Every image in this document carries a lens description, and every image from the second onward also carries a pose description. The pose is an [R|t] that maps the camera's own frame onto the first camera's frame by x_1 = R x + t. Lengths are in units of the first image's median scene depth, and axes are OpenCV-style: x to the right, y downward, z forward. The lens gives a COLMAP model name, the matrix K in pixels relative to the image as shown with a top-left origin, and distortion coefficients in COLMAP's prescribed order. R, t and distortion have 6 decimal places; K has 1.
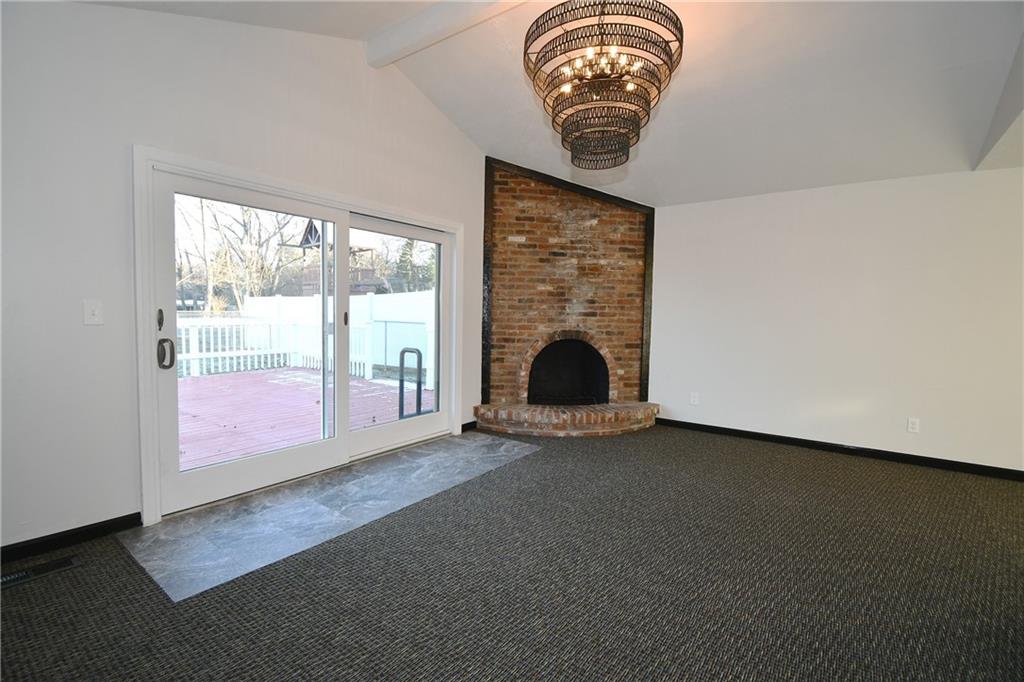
lens RADIAL K [[458.3, 0, 509.5], [0, 458.3, 338.2], [0, 0, 1]] dist [0.025058, -0.026561]
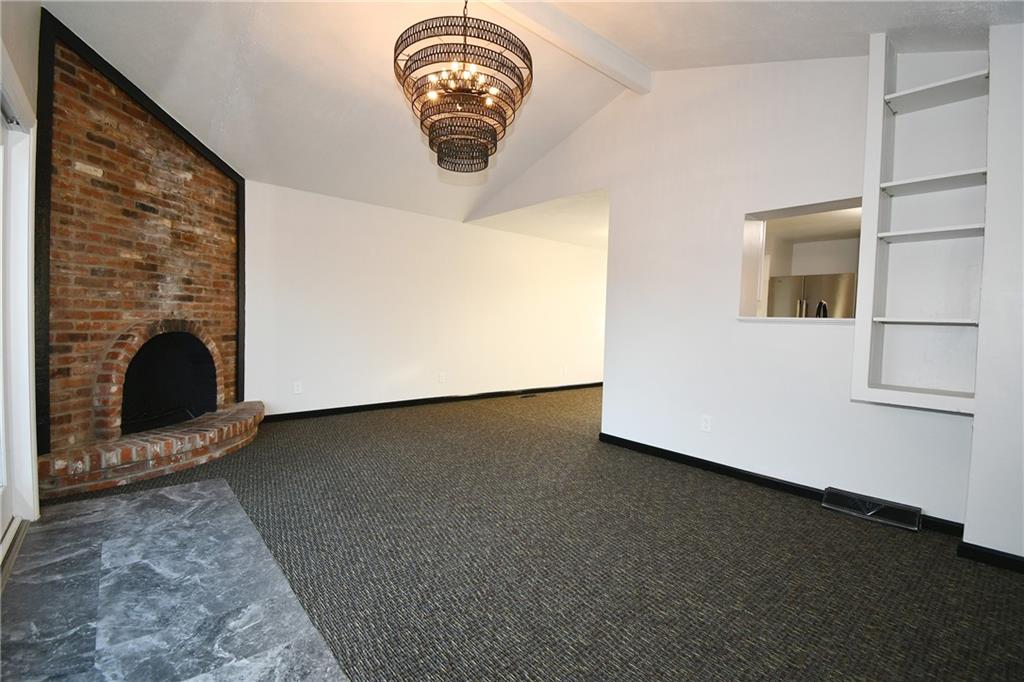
lens RADIAL K [[458.3, 0, 509.5], [0, 458.3, 338.2], [0, 0, 1]] dist [0.025058, -0.026561]
pose [[0.227997, -0.047413, 0.972507, -0.451758], [0.031883, 0.998642, 0.041212, -0.001066], [-0.973140, 0.021610, 0.229199, 0.323482]]
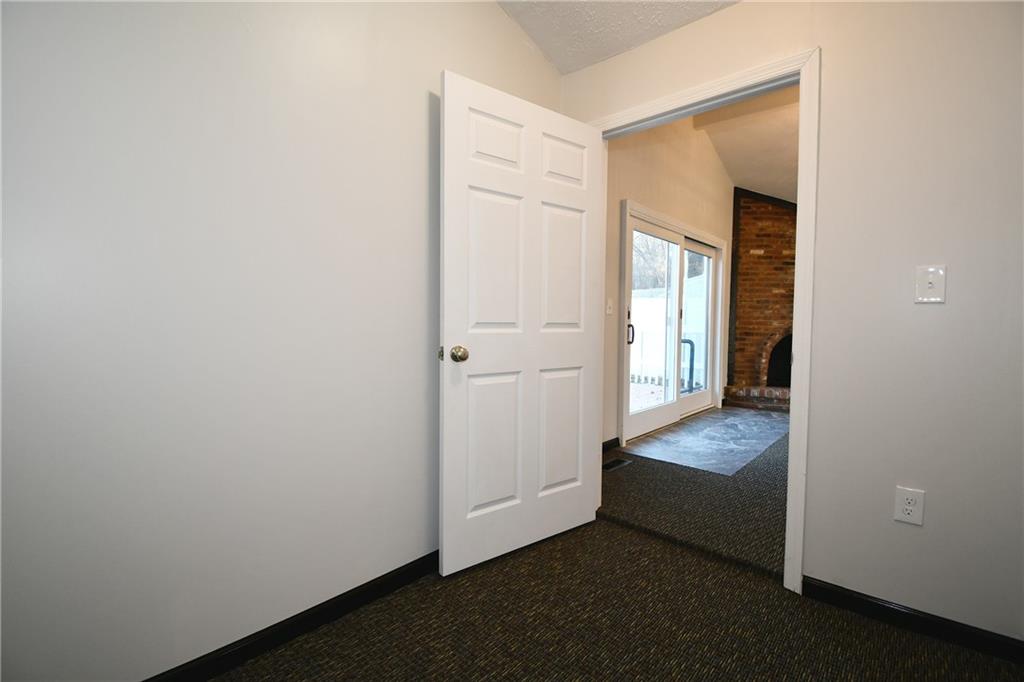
lens RADIAL K [[458.3, 0, 509.5], [0, 458.3, 338.2], [0, 0, 1]] dist [0.025058, -0.026561]
pose [[0.995795, -0.002749, -0.091570, -0.530550], [0.000865, 0.999787, -0.020608, 0.040979], [0.091607, 0.020443, 0.995585, -0.290657]]
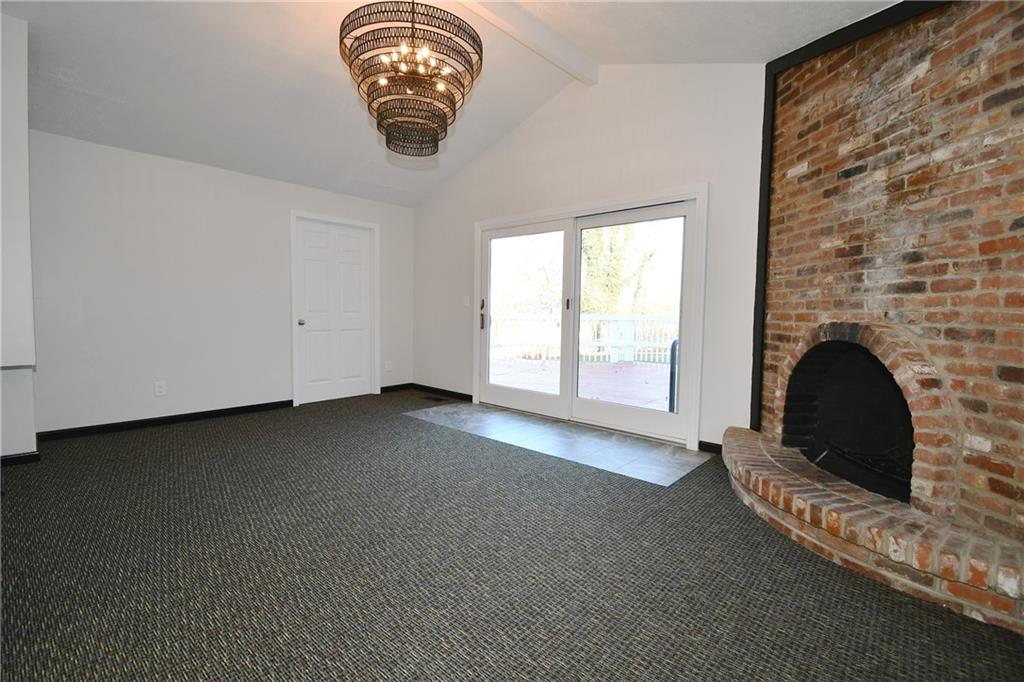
lens RADIAL K [[458.3, 0, 509.5], [0, 458.3, 338.2], [0, 0, 1]] dist [0.025058, -0.026561]
pose [[-0.095594, 0.042601, -0.994508, 0.656705], [-0.070926, 0.996253, 0.049493, 0.000013], [0.992890, 0.075267, -0.092215, 0.691908]]
